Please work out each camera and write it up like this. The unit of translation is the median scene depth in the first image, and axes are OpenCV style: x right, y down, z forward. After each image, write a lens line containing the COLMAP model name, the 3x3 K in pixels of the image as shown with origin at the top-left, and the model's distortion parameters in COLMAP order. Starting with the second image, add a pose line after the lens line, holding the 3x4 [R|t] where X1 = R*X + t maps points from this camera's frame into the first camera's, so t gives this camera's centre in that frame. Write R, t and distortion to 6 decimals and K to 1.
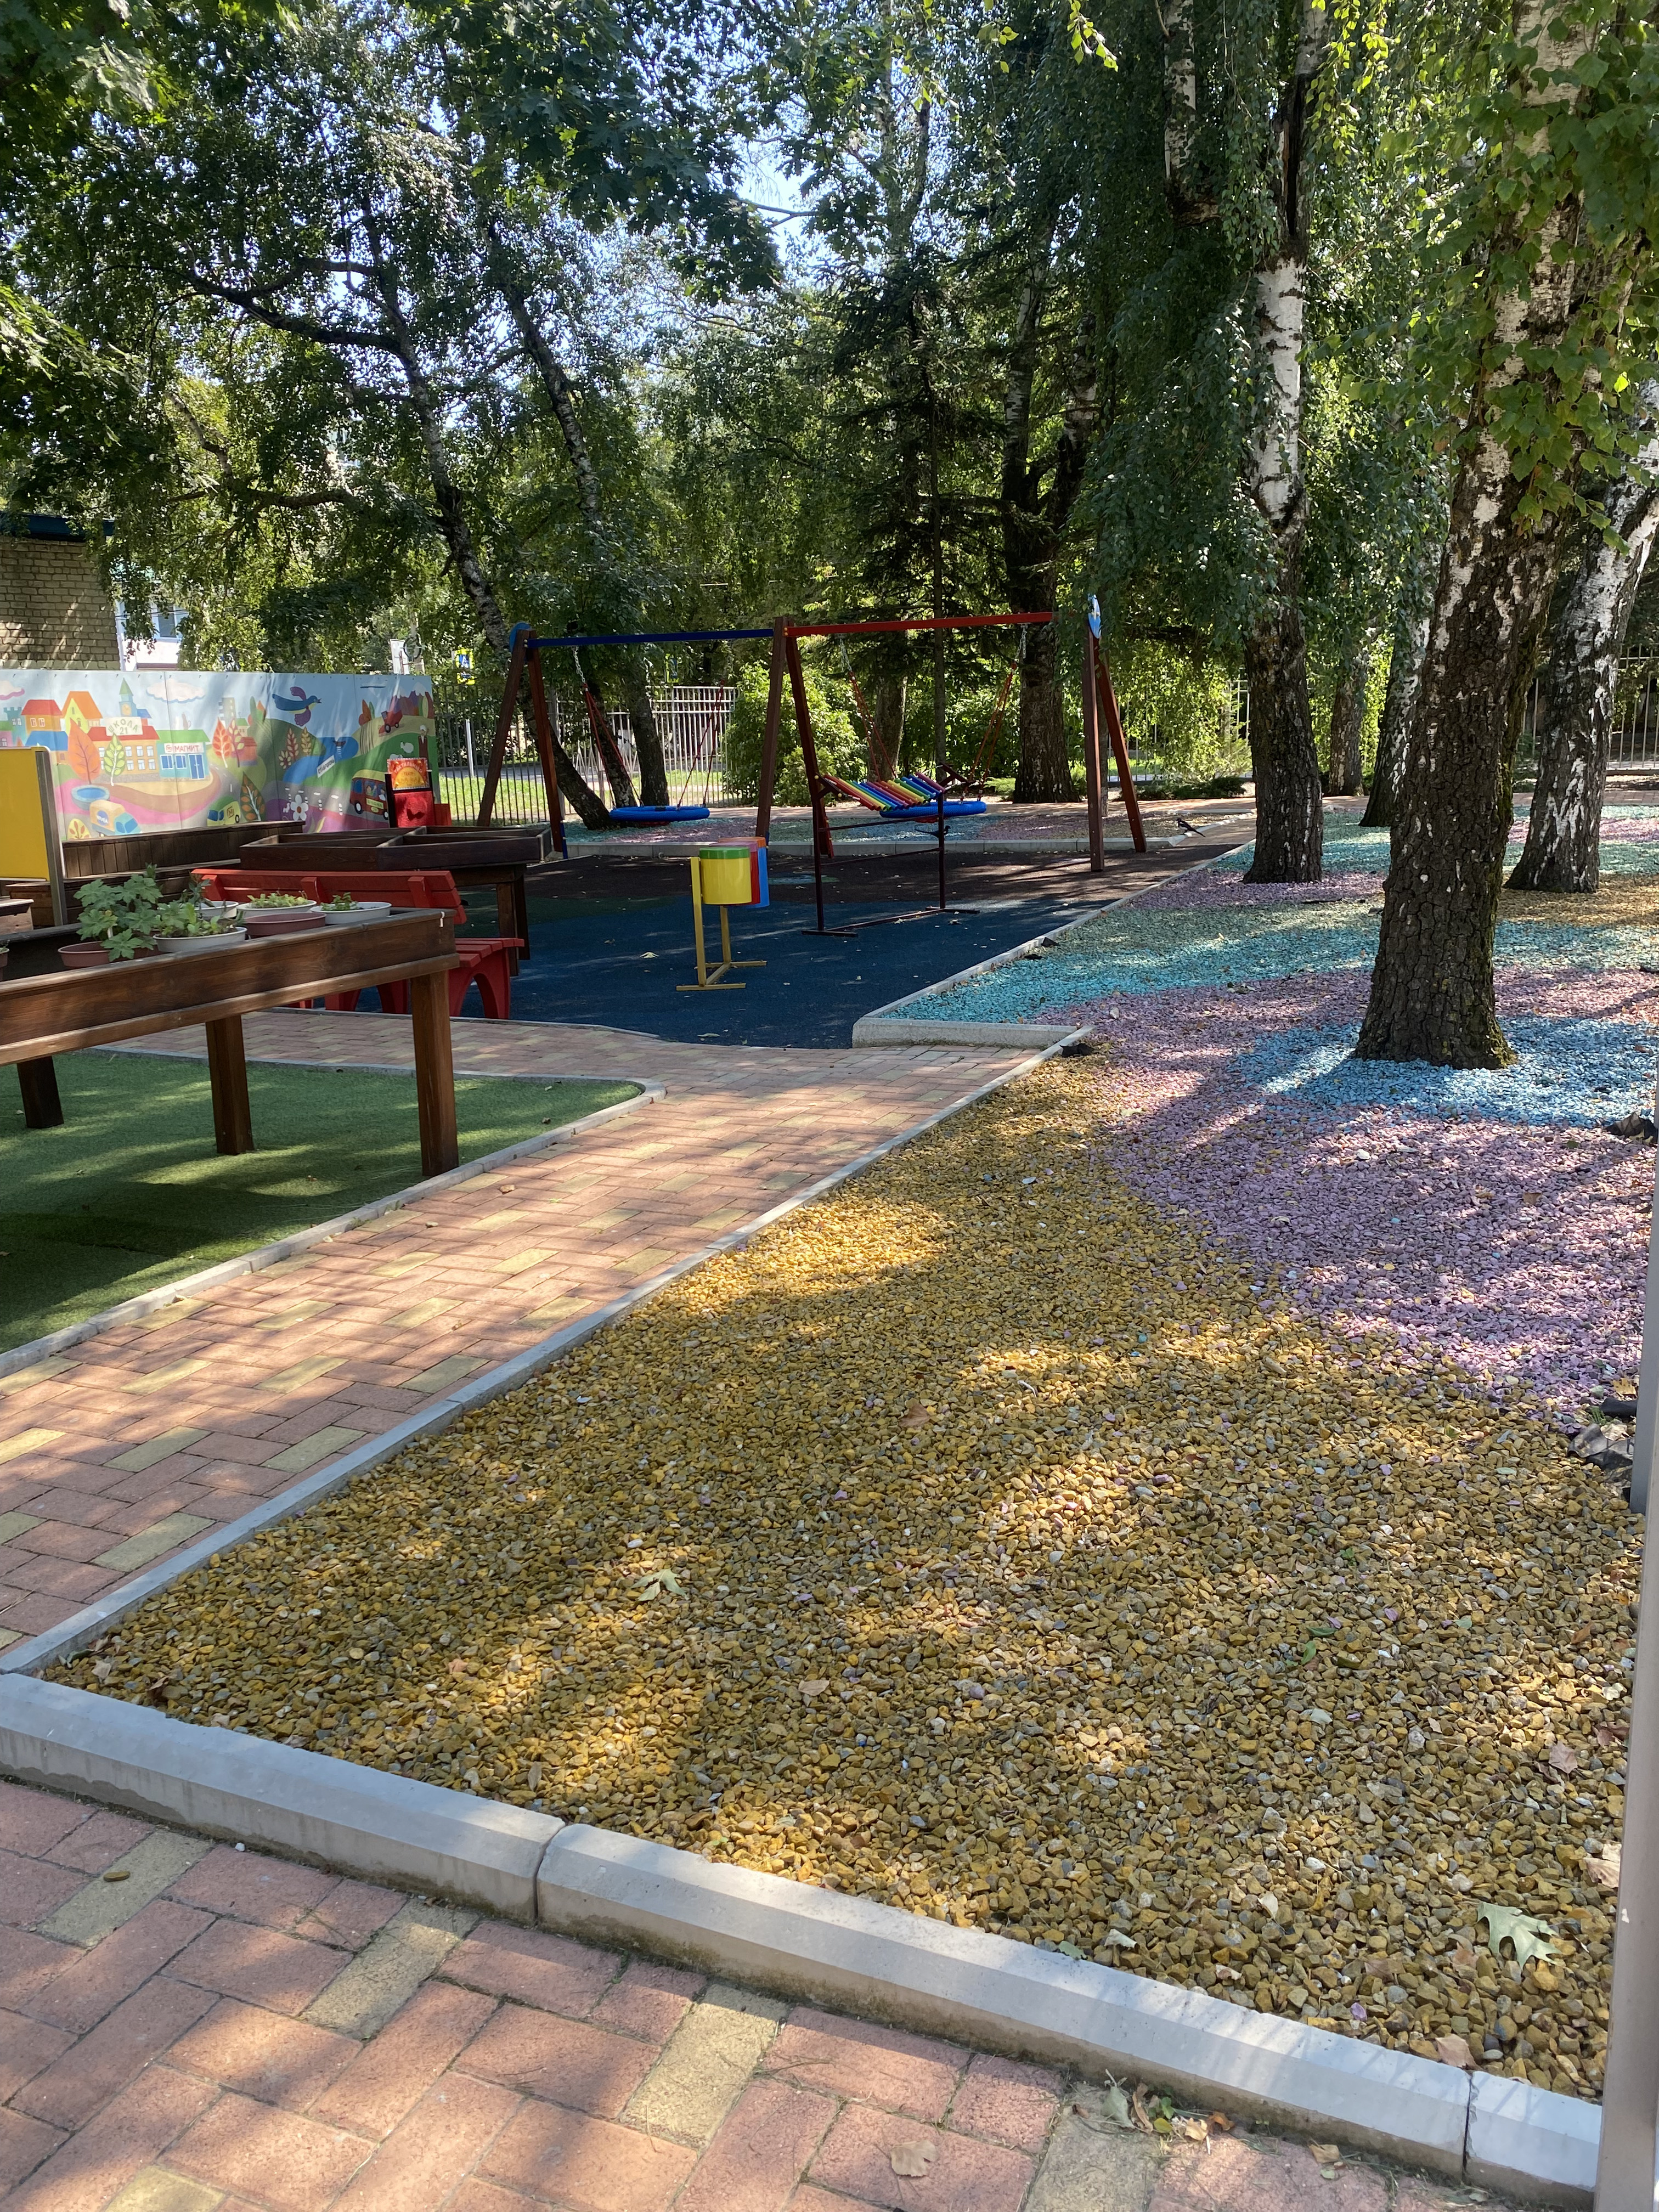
lens RADIAL K [[1678.7, 0, 829.5], [0, 1678.7, 1106.0], [0, 0, 1]] dist [0.036084, -0.061469]
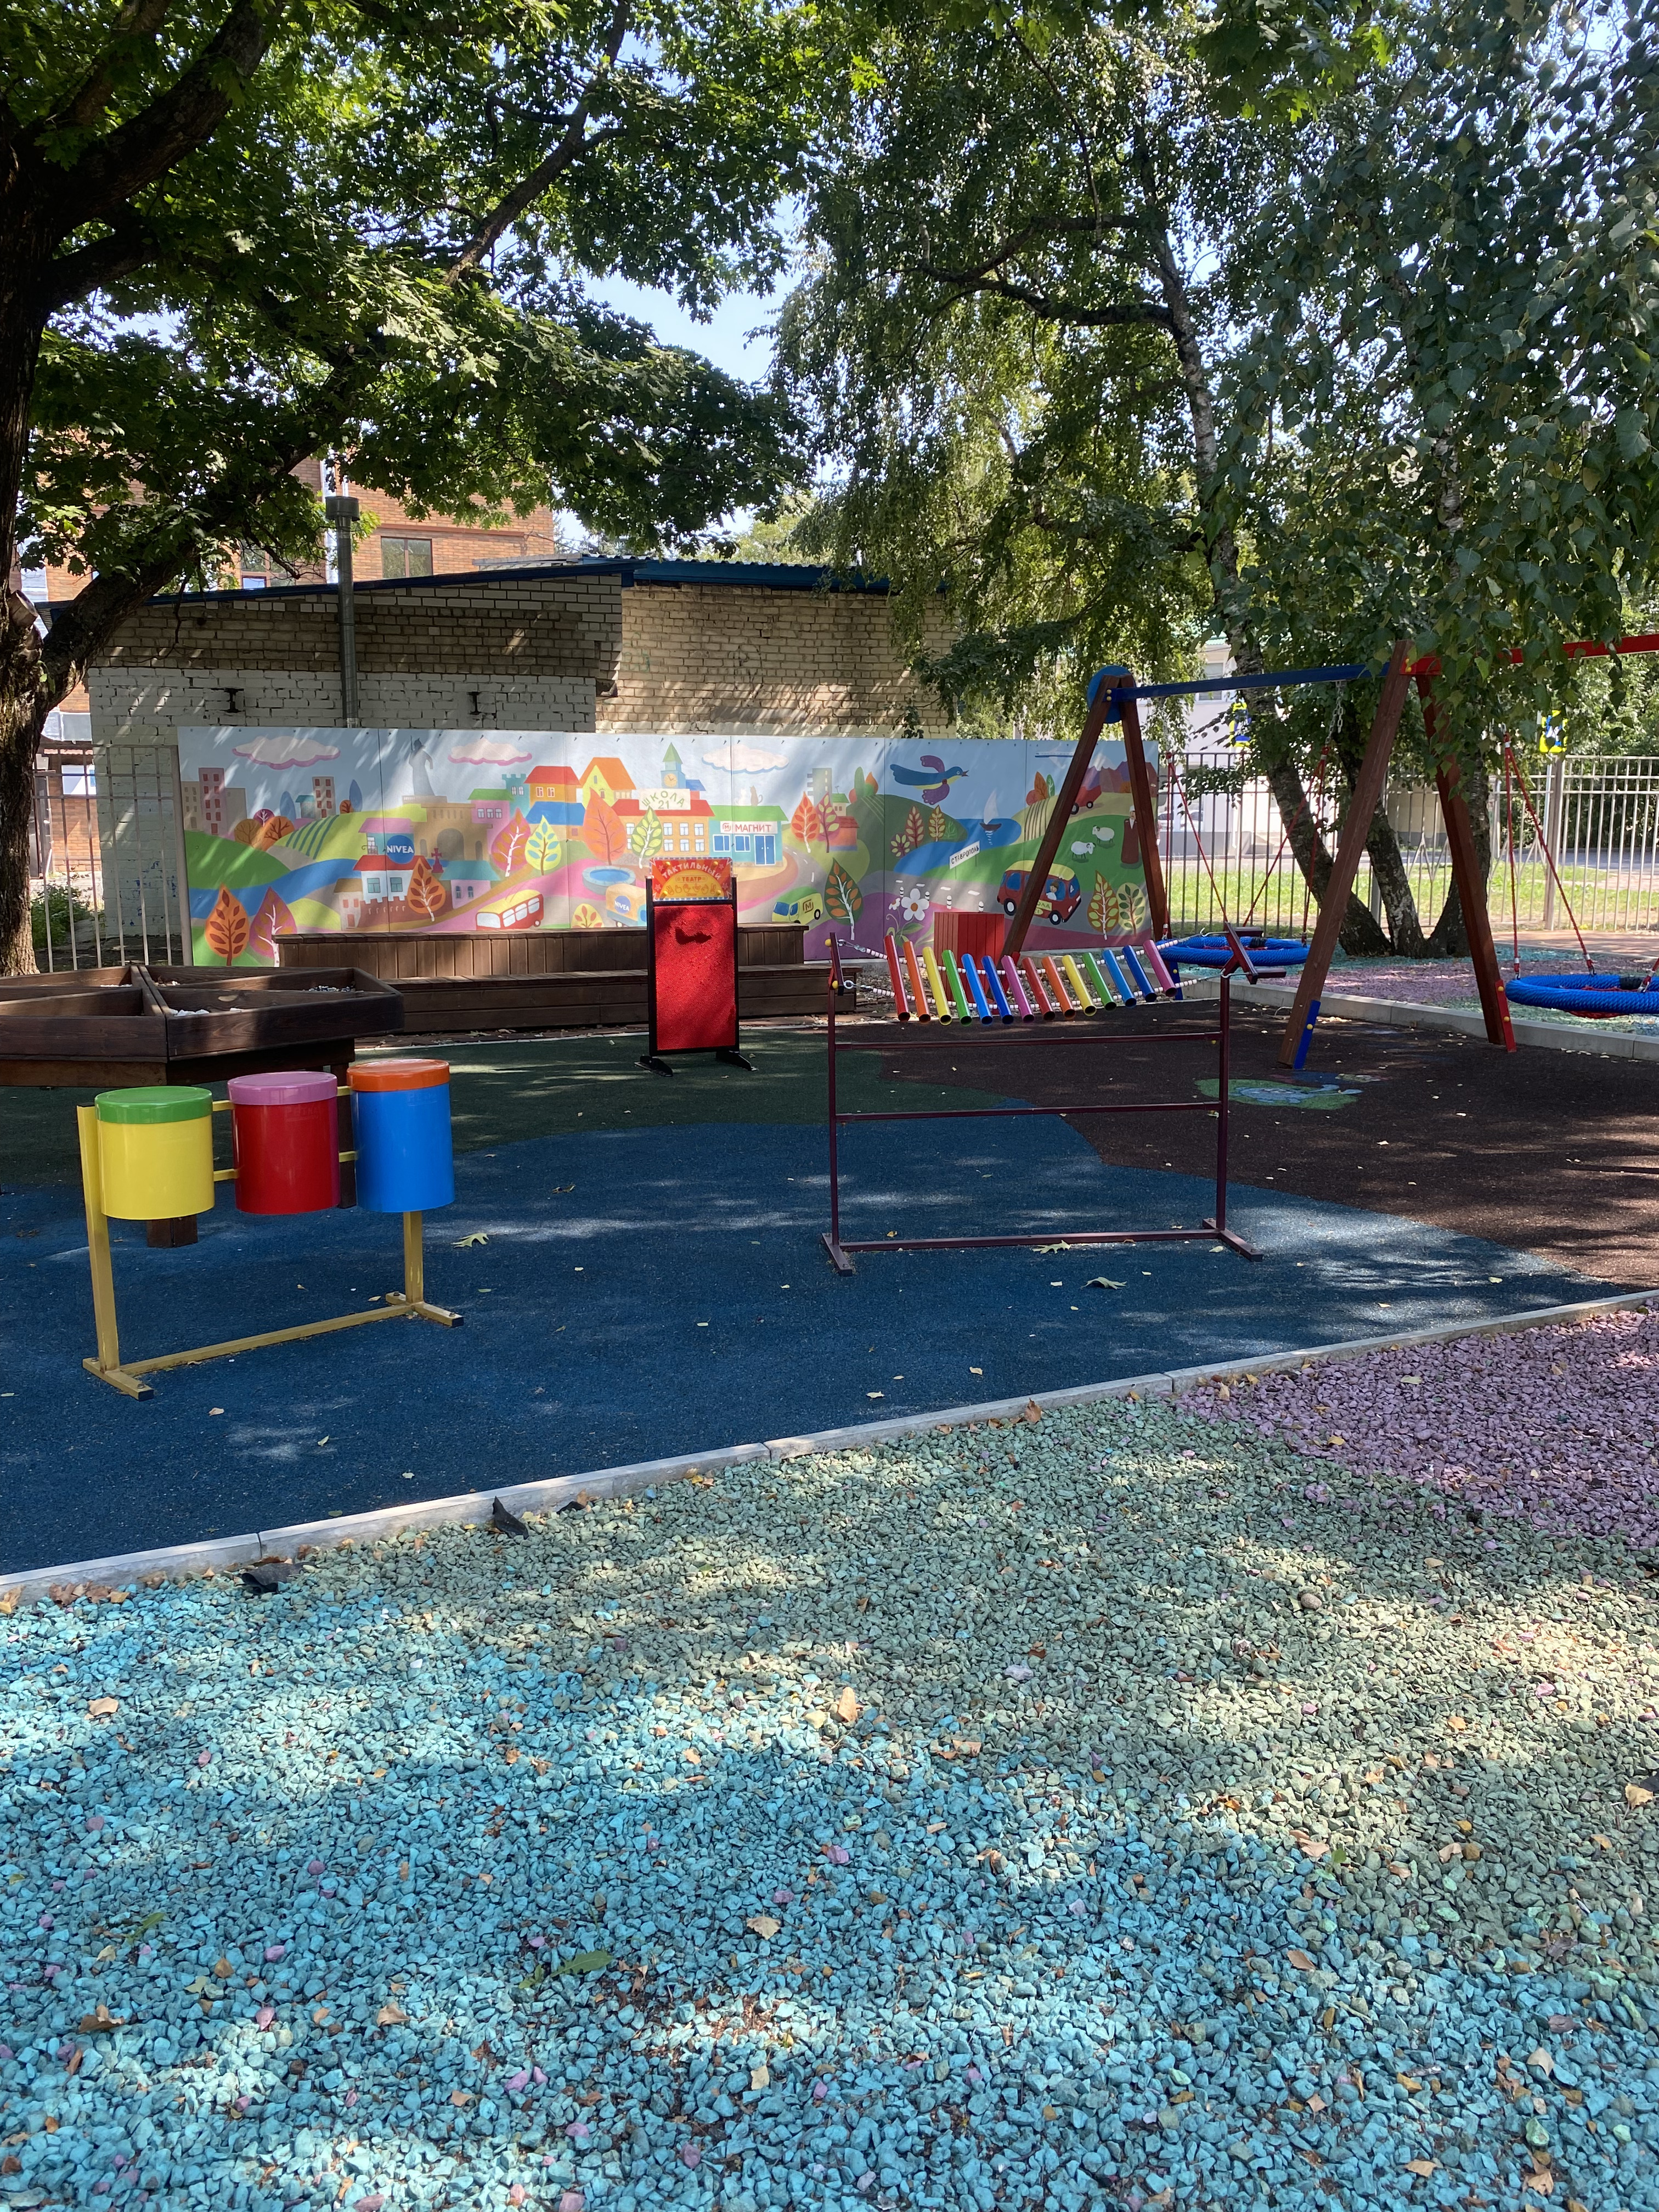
lens RADIAL K [[1678.7, 0, 829.5], [0, 1678.7, 1106.0], [0, 0, 1]] dist [0.036084, -0.061469]
pose [[0.754418, 0.143052, -0.640617, 0.186957], [-0.168500, 0.985464, 0.021626, -0.096575], [0.634399, 0.091629, 0.767556, 0.383633]]
